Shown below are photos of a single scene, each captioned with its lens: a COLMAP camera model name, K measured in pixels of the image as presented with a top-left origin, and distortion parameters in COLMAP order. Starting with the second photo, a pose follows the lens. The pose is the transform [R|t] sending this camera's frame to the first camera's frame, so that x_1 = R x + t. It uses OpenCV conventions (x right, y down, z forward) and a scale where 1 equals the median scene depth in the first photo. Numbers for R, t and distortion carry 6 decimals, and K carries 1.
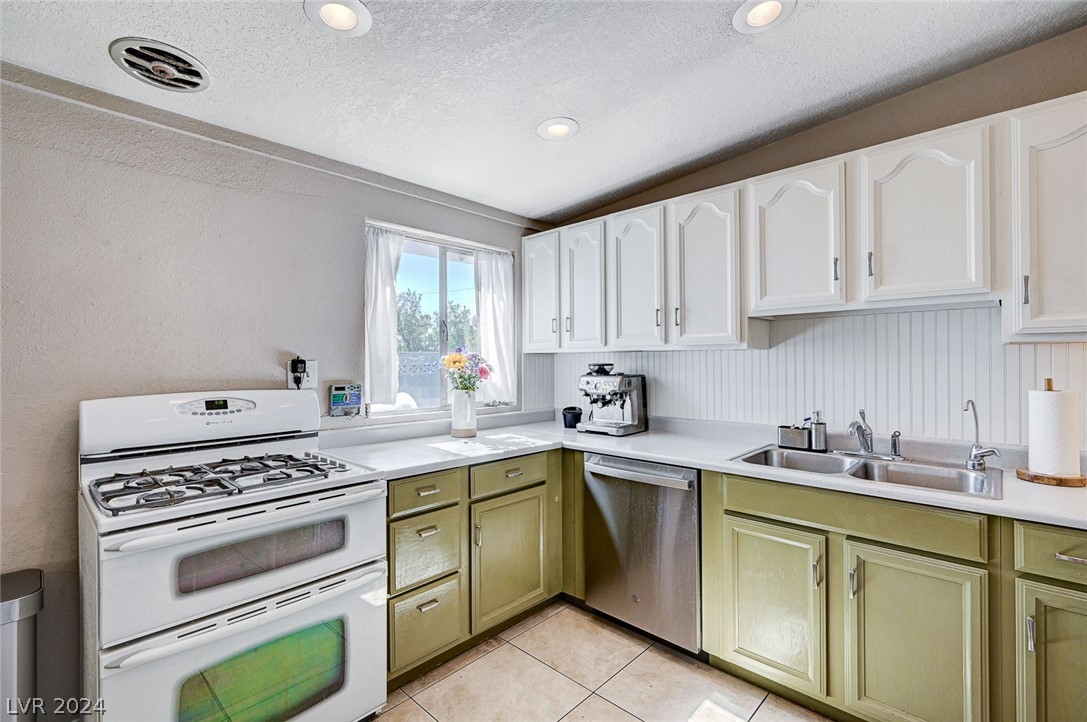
lens RADIAL K [[488.3, 0, 543.5], [0, 488.3, 361.0], [0, 0, 1]] dist [-0.000821, -0.000236]
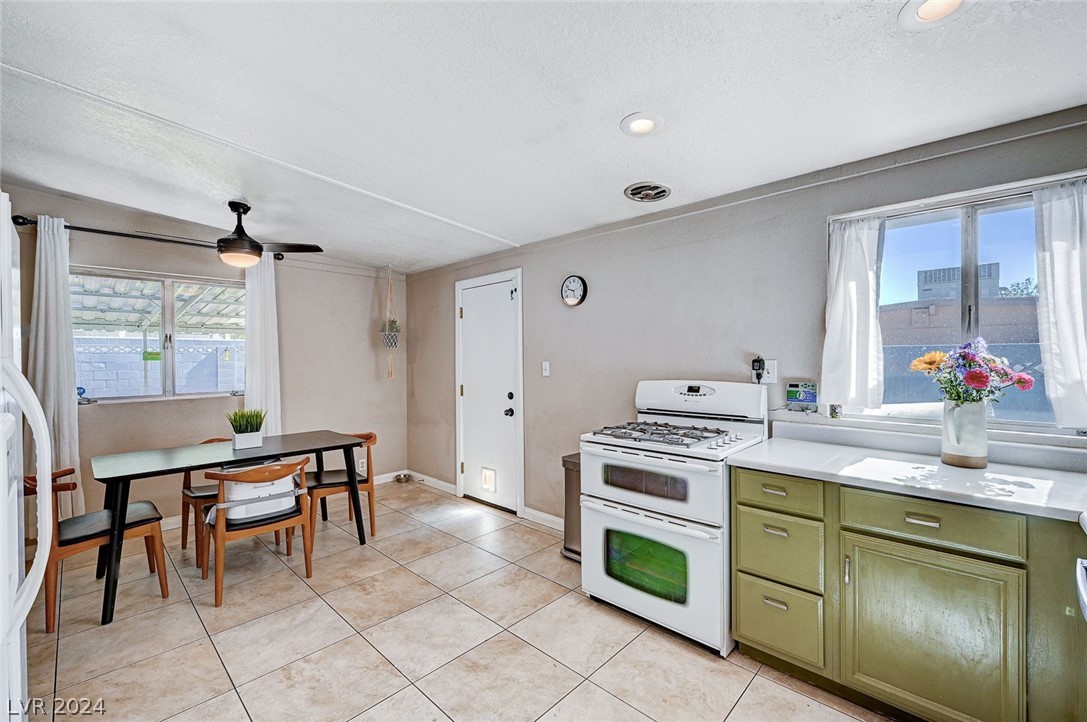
lens RADIAL K [[456.1, 0, 543.5], [0, 456.1, 361.0], [0, 0, 1]] dist [-0.000828, 0.000015]
pose [[-0.011736, 0.012775, -0.999850, 0.732462], [0.007471, 0.999892, 0.012688, -0.018936], [0.999903, -0.007321, -0.011830, 0.545539]]
